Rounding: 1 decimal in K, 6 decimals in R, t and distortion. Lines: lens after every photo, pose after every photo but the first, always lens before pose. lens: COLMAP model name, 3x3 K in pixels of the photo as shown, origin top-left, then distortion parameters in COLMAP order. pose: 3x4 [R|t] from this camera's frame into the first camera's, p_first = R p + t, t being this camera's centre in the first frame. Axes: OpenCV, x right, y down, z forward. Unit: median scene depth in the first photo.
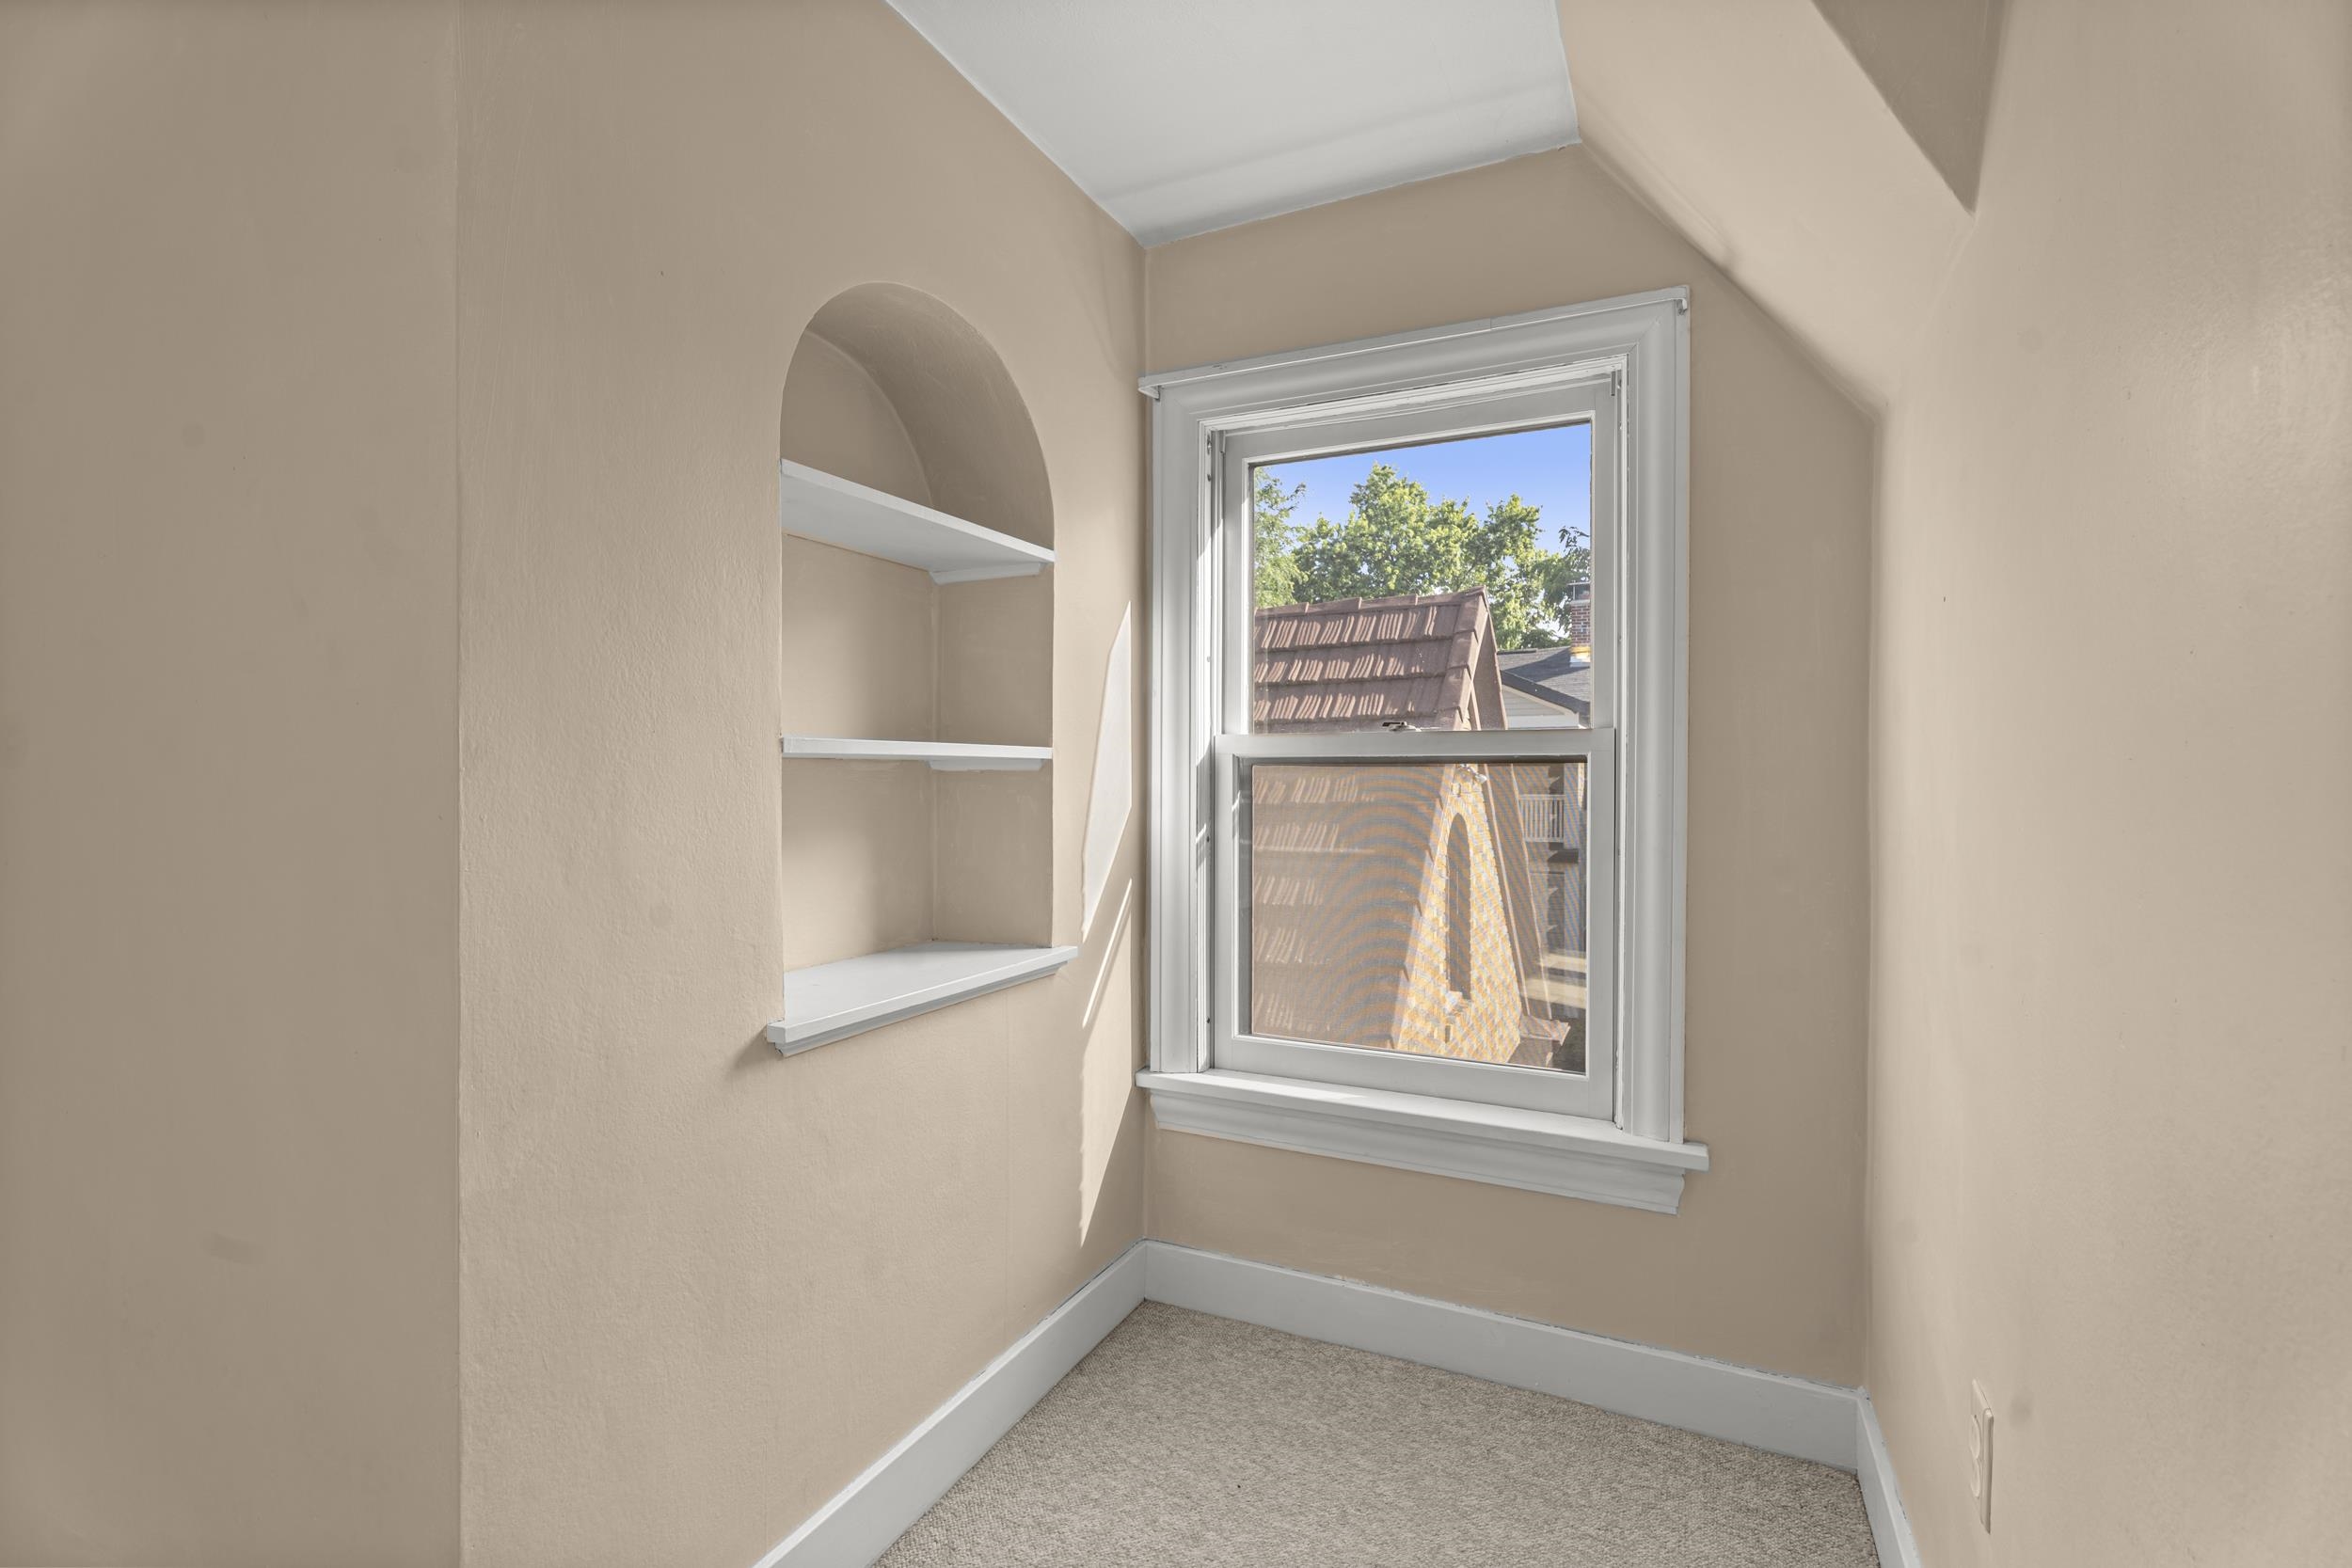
lens RADIAL K [[1083.3, 0, 1176.0], [0, 1083.3, 784.0], [0, 0, 1]] dist [-0.001688, -0.000269]
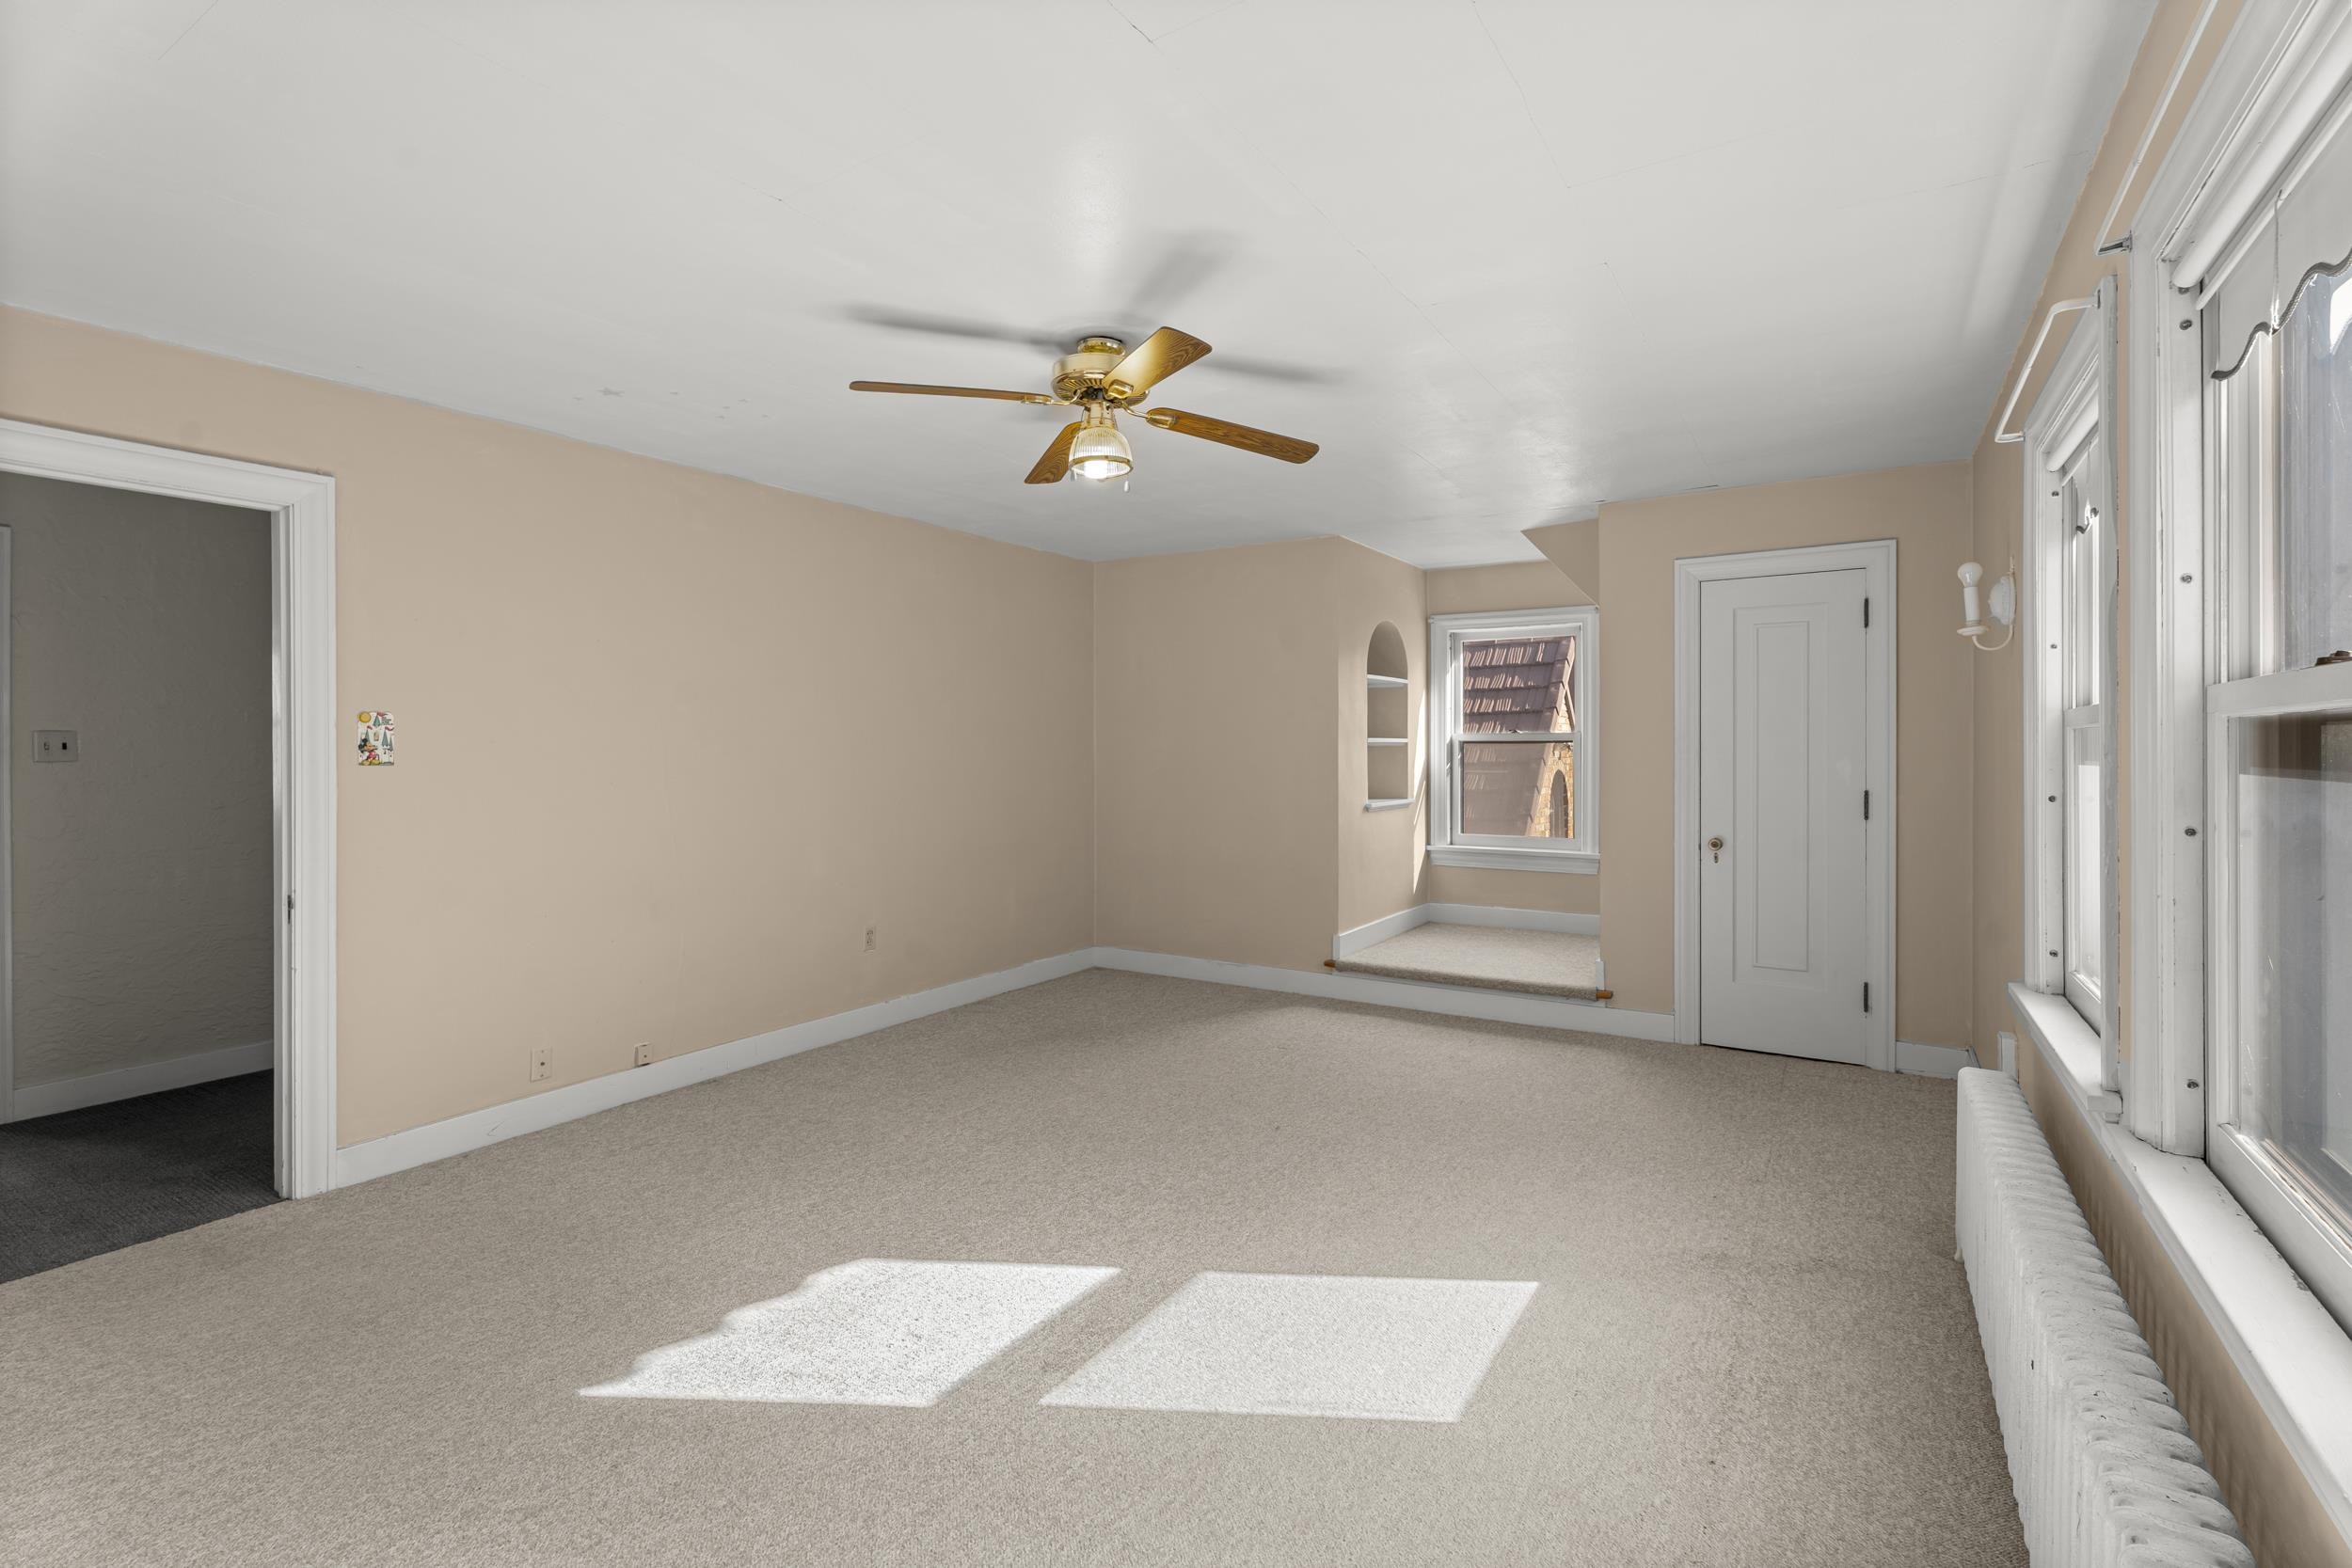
lens RADIAL K [[1068.3, 0, 1183.6], [0, 1068.3, 745.1], [0, 0, 1]] dist [-0.000528, 0.000199]
pose [[0.993881, -0.001805, -0.110442, -0.379253], [0.000777, 0.999956, -0.009352, 0.013943], [0.110454, 0.009209, 0.993839, -2.041841]]
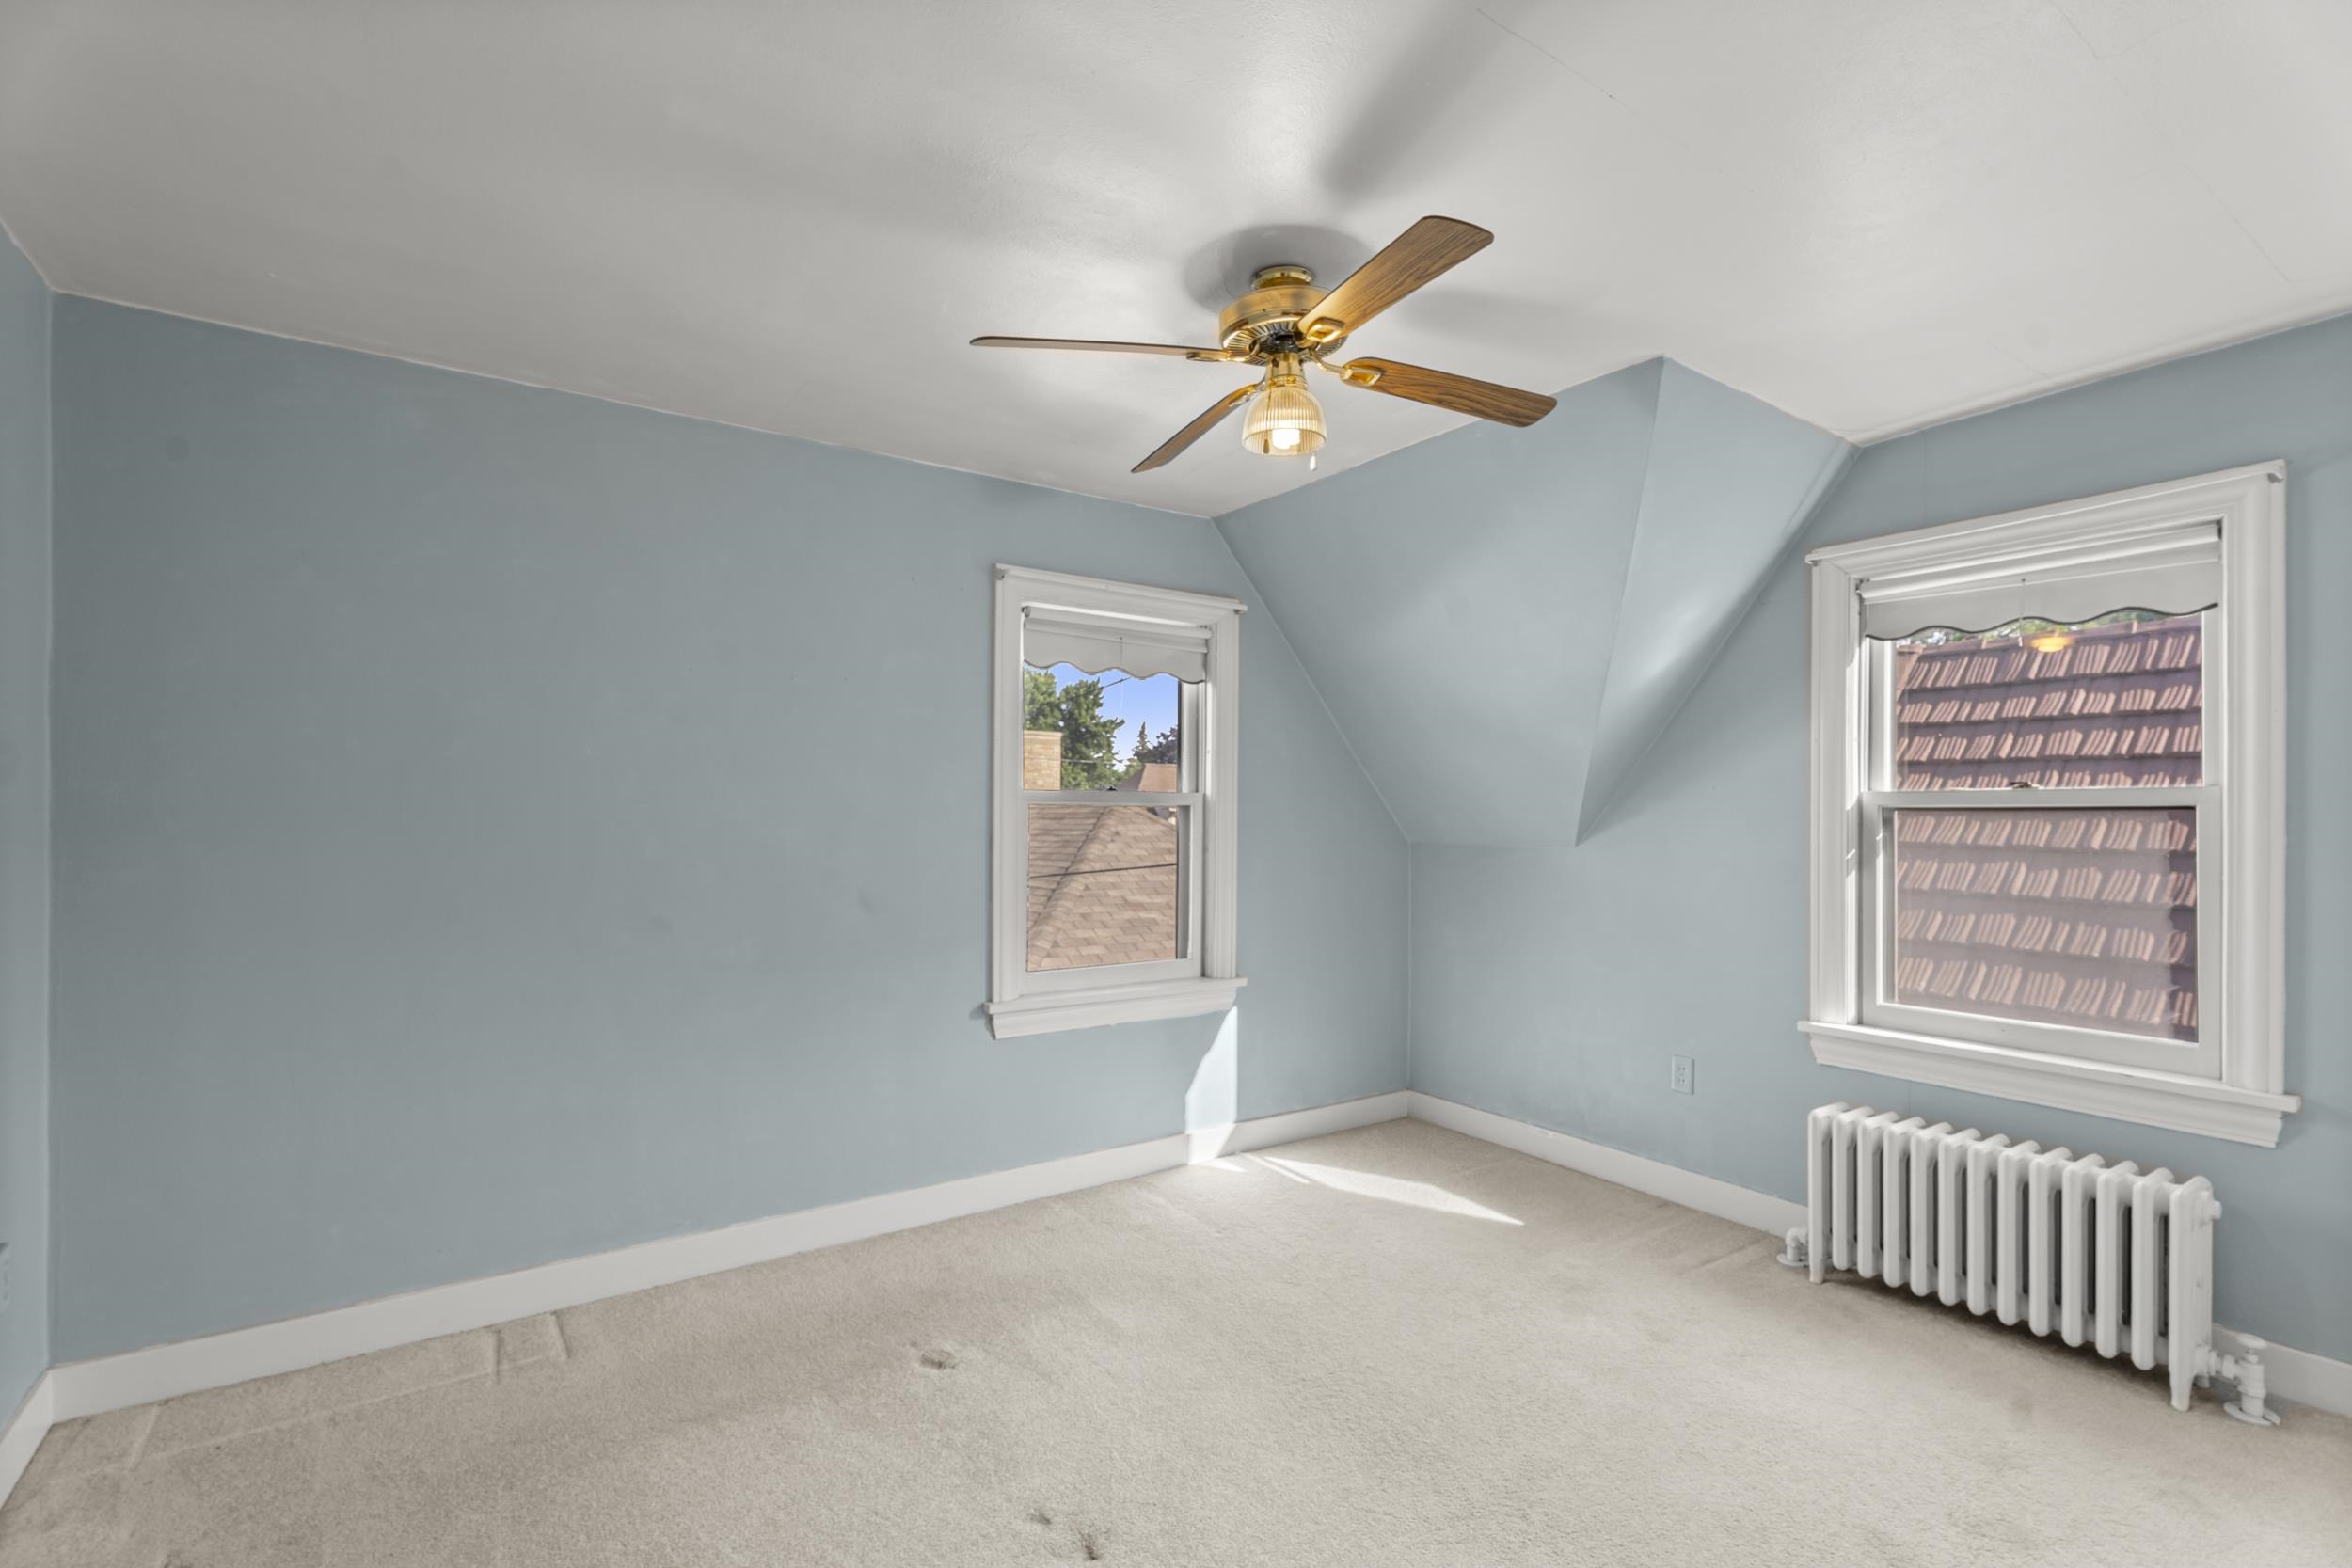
lens RADIAL K [[1100.1, 0, 1176.0], [0, 1100.1, 784.0], [0, 0, 1]] dist [0.022789, 0.000139]
pose [[0.870469, -0.000616, -0.492223, -0.031611], [-0.017962, 0.999293, -0.033016, 0.013313], [0.491895, 0.037580, 0.869843, -0.738460]]
